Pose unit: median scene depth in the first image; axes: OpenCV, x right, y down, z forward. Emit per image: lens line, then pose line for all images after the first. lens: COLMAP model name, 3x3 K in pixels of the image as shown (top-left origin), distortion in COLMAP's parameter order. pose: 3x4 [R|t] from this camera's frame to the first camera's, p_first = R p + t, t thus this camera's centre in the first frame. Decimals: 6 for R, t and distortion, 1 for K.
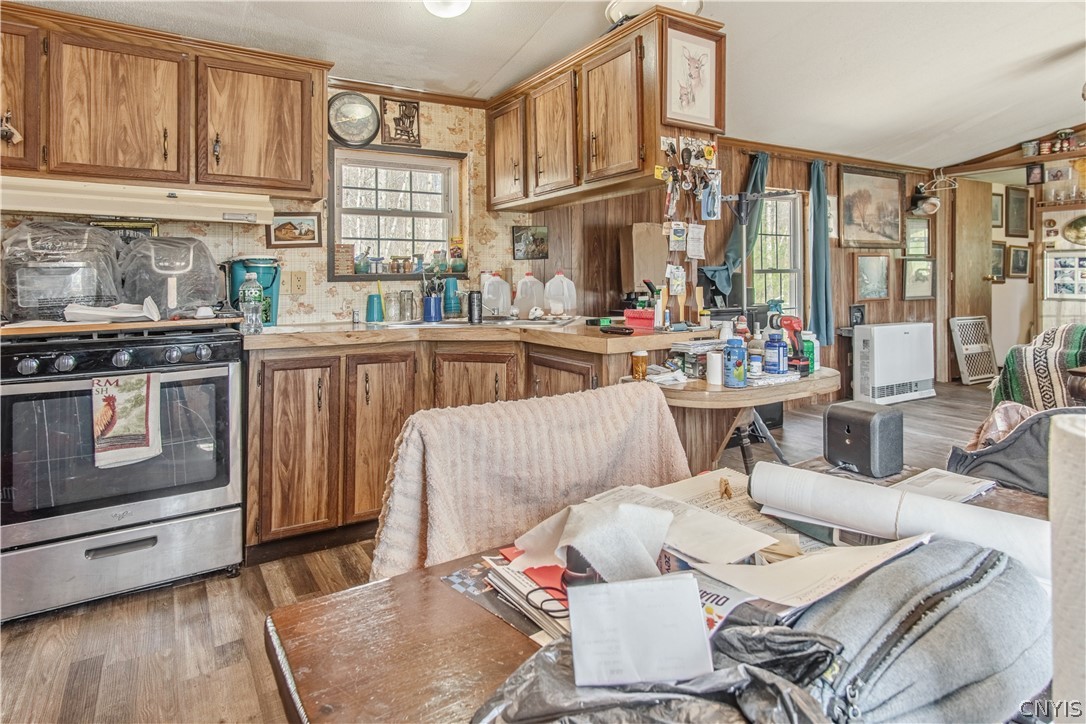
lens RADIAL K [[599.1, 0, 529.5], [0, 599.1, 272.9], [0, 0, 1]] dist [0.008411, 0.000895]
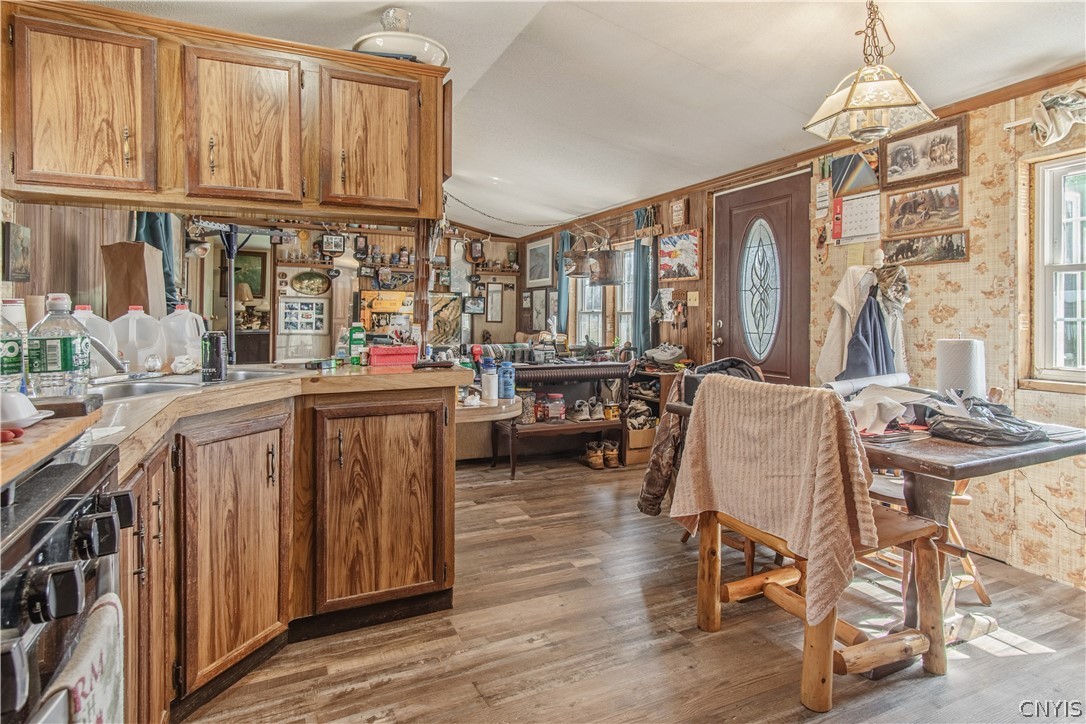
lens RADIAL K [[599.1, 0, 548.7], [0, 599.1, 315.0], [0, 0, 1]] dist [0.008411, 0.000895]
pose [[0.115966, 0.008458, 0.993217, -0.717317], [-0.009950, 0.999923, -0.007354, 0.012482], [-0.993203, -0.009030, 0.116042, 0.568517]]
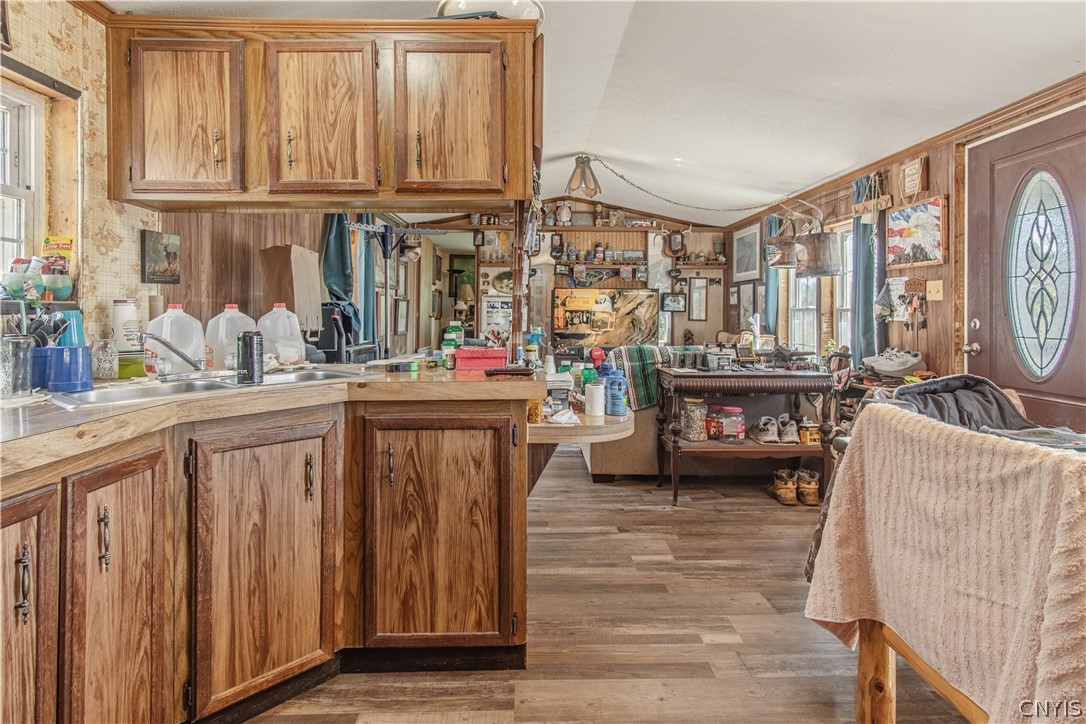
lens RADIAL K [[599.1, 0, 534.0], [0, 599.1, 311.5], [0, 0, 1]] dist [0.008411, 0.000895]
pose [[0.504877, 0.010056, 0.863133, -0.488809], [-0.009731, 0.999935, -0.005958, 0.010493], [-0.863136, -0.005391, 0.504942, 0.439722]]
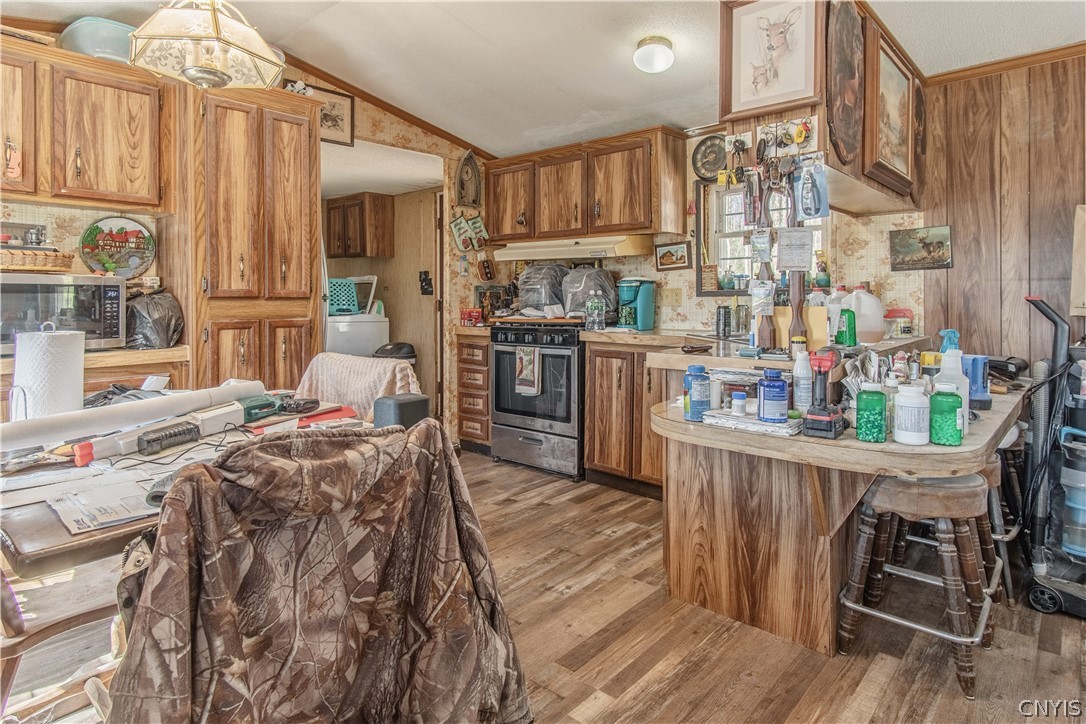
lens RADIAL K [[599.1, 0, 551.6], [0, 599.1, 302.9], [0, 0, 1]] dist [0.008411, 0.000895]
pose [[0.297844, 0.014557, -0.954504, 0.846992], [0.011552, 0.999756, 0.018852, 0.001072], [0.954545, -0.016642, 0.297603, 0.405504]]
